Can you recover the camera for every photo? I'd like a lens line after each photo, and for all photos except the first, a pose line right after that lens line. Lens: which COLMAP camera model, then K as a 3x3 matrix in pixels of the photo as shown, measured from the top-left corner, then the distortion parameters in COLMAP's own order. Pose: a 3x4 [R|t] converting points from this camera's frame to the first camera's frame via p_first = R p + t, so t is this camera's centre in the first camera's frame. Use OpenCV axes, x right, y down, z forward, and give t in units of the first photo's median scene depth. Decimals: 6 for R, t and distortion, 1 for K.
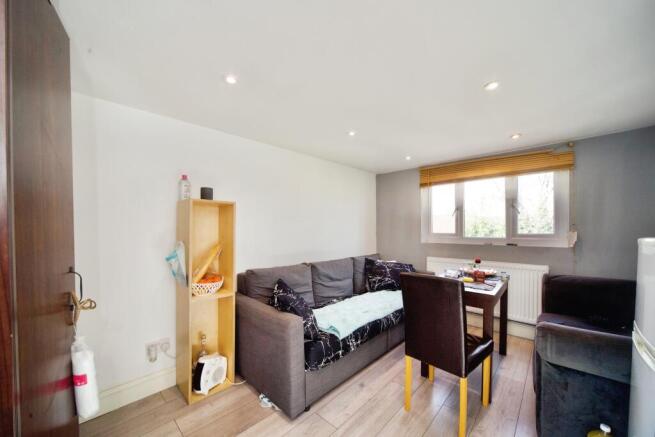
lens RADIAL K [[233.3, 0, 327.4], [0, 233.3, 229.3], [0, 0, 1]] dist [-0.000078, 0.000048]
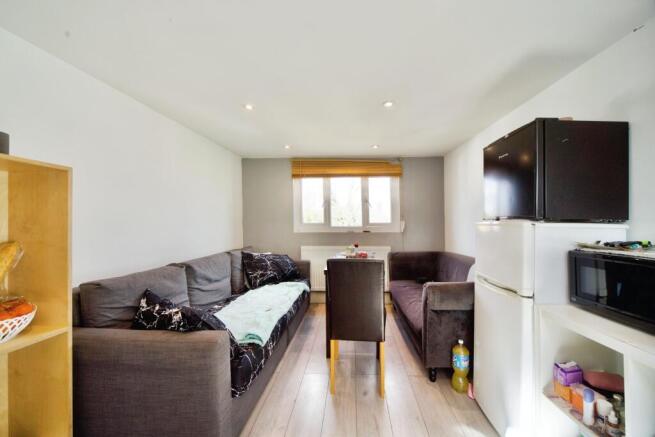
lens RADIAL K [[249.1, 0, 327.5], [0, 249.1, 218.5], [0, 0, 1]] dist [0.000428, 0.000170]
pose [[0.772411, 0.008959, 0.635060, -0.238362], [-0.001068, 0.999917, -0.012807, 0.013568], [-0.635123, 0.009214, 0.772356, 0.102104]]
